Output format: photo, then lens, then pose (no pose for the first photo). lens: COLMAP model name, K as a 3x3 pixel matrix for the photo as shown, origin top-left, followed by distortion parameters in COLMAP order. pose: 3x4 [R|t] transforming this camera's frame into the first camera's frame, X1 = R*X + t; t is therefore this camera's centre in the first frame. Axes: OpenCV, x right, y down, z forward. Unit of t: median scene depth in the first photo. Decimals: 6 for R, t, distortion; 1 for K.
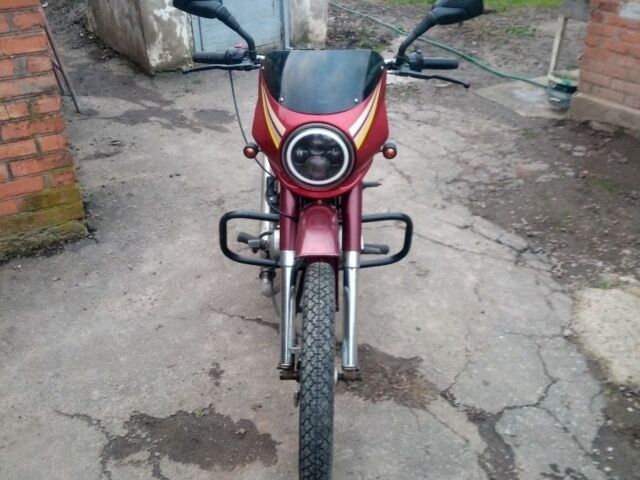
lens RADIAL K [[604.5, 0, 316.5], [0, 604.5, 241.8], [0, 0, 1]] dist [-0.005168, 0.000000]
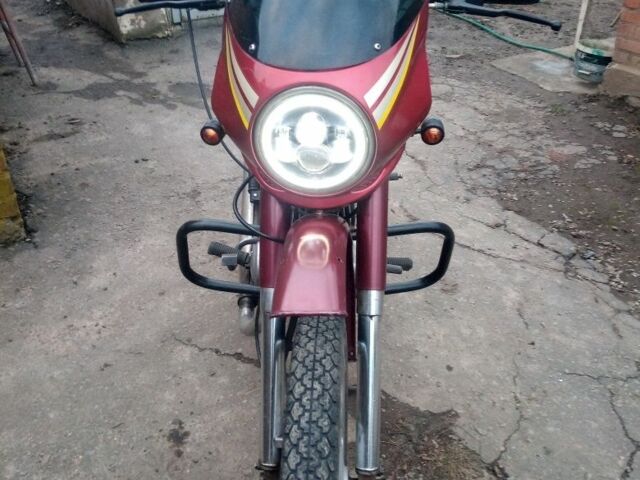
lens RADIAL K [[604.5, 0, 323.5], [0, 604.5, 239.3], [0, 0, 1]] dist [-0.005168, 0.000000]
pose [[0.999751, -0.003536, 0.022015, -0.004528], [0.002898, 0.999577, 0.028927, -0.035597], [-0.022108, -0.028856, 0.999339, 0.229905]]
